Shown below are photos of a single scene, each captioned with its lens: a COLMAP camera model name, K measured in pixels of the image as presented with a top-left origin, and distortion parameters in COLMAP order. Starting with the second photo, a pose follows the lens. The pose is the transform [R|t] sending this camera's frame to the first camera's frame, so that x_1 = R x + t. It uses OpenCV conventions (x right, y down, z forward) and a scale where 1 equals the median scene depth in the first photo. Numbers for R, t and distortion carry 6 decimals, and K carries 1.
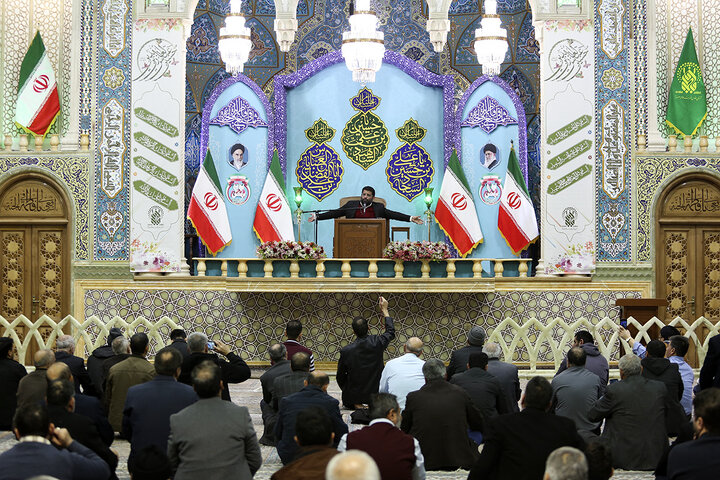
lens RADIAL K [[2746.2, 0, 360.0], [0, 2746.2, 240.0], [0, 0, 1]] dist [-0.210143, 3.222448]
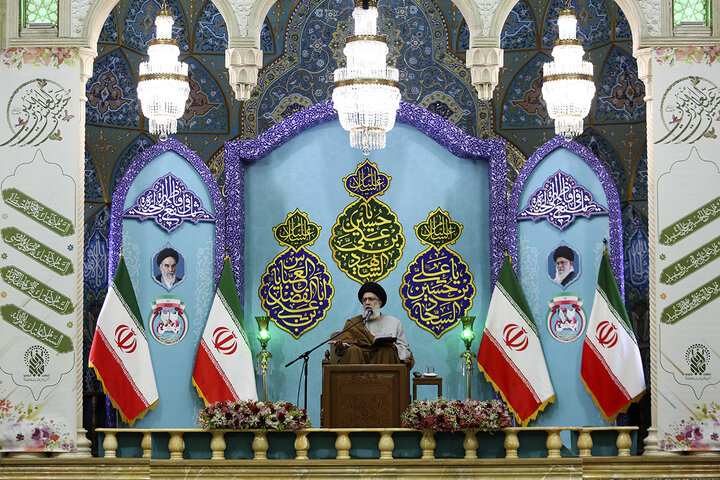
lens RADIAL K [[2746.2, 0, 360.0], [0, 2746.2, 240.0], [0, 0, 1]] dist [-0.210143, 3.222448]
pose [[0.999589, -0.004879, 0.028232, -0.018289], [0.006565, 0.998179, -0.059958, 0.001399], [-0.027888, 0.060119, 0.997802, 0.371468]]
